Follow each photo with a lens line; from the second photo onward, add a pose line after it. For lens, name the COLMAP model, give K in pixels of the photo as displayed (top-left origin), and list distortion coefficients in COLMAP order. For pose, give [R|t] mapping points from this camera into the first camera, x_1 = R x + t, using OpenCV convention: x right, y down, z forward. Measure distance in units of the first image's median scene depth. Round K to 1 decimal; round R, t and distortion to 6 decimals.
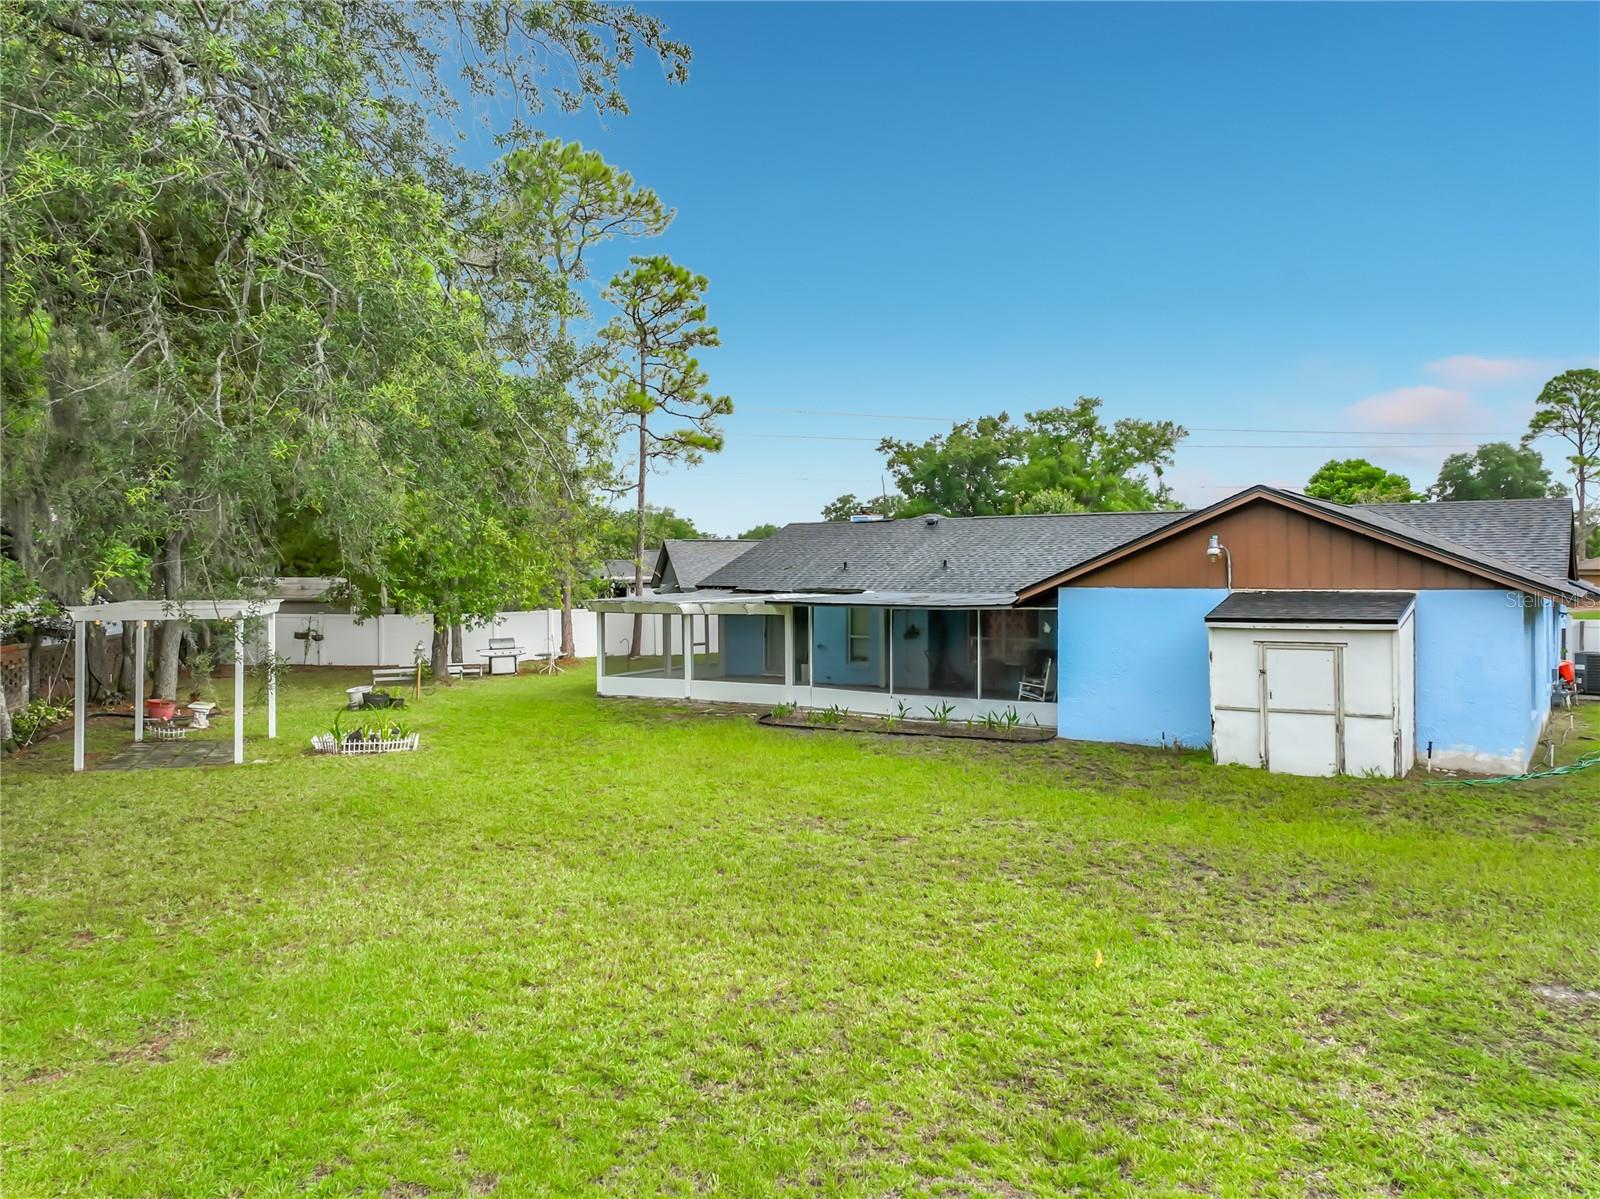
lens RADIAL K [[1140.5, 0, 801.3], [0, 1140.5, 557.1], [0, 0, 1]] dist [0.006228, 0.003875]
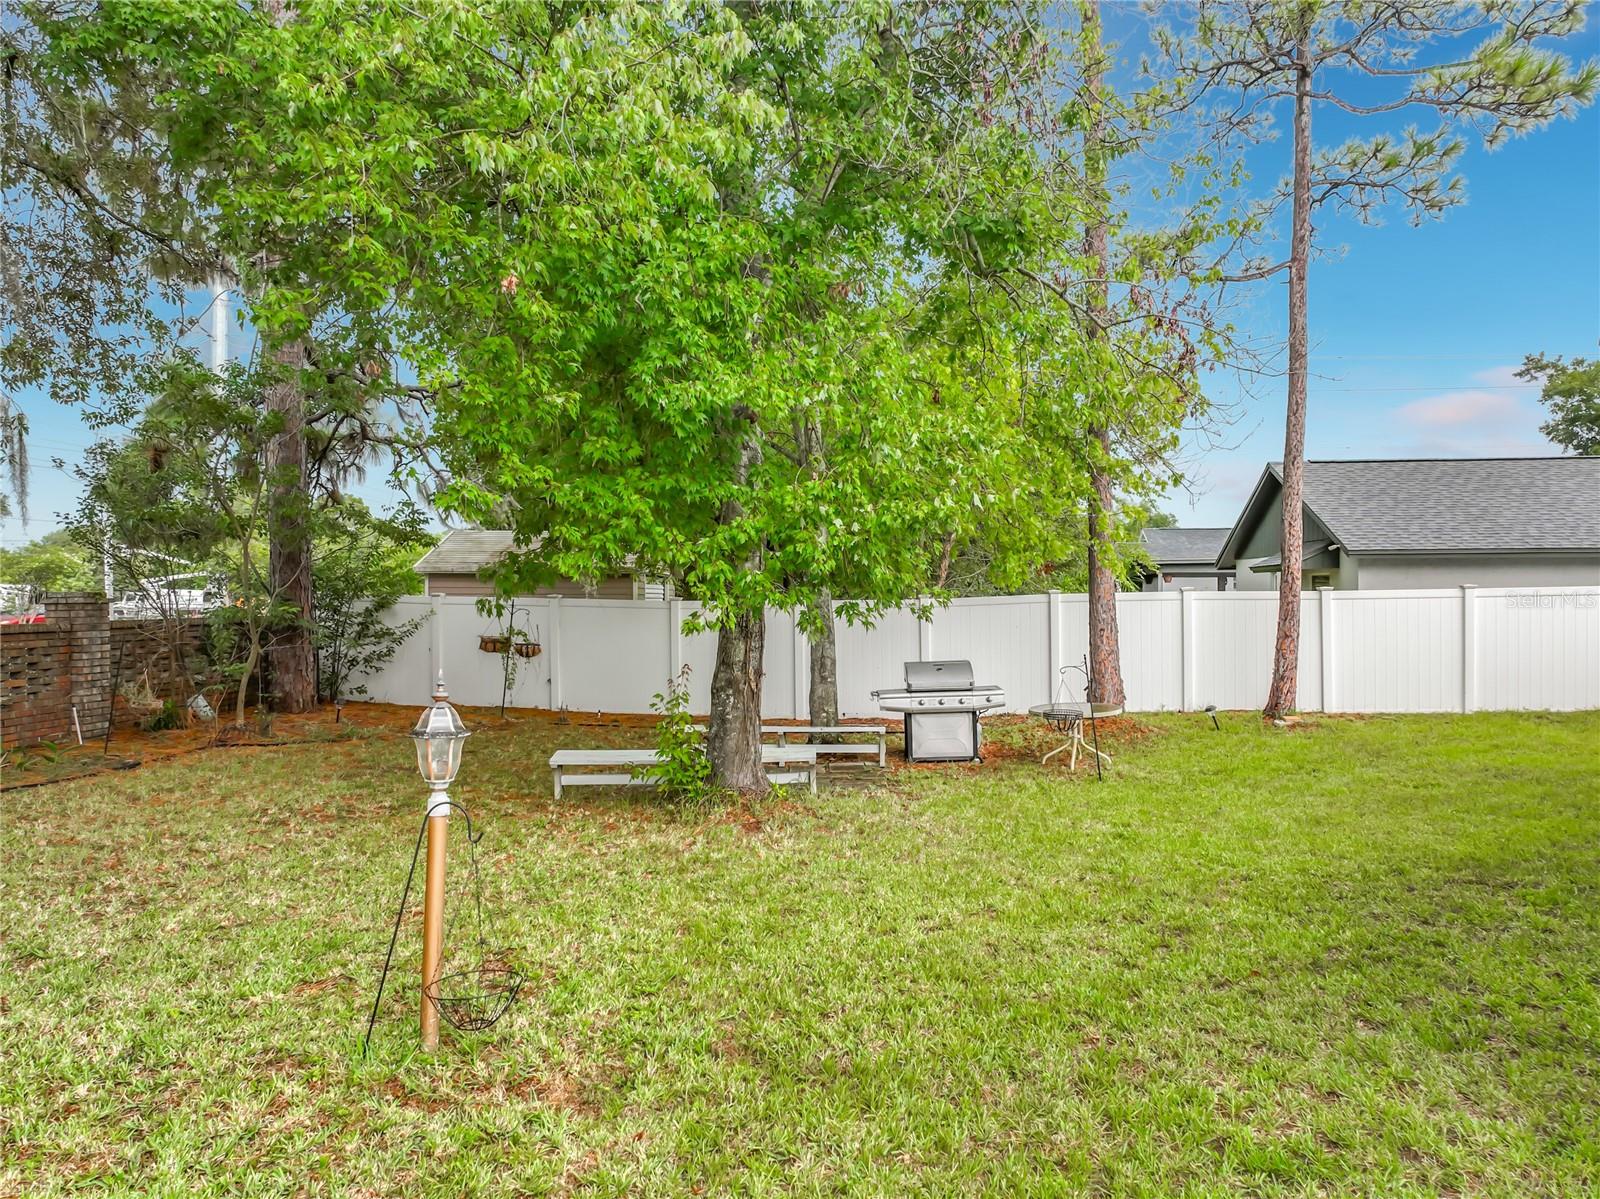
lens RADIAL K [[1123.0, 0, 803.2], [0, 1123.0, 600.3], [0, 0, 1]] dist [0.004735, 0.008392]
pose [[0.927422, 0.003313, -0.374001, -0.198379], [0.004726, 0.999777, 0.020577, 0.051757], [0.373986, -0.020851, 0.927200, 0.768118]]
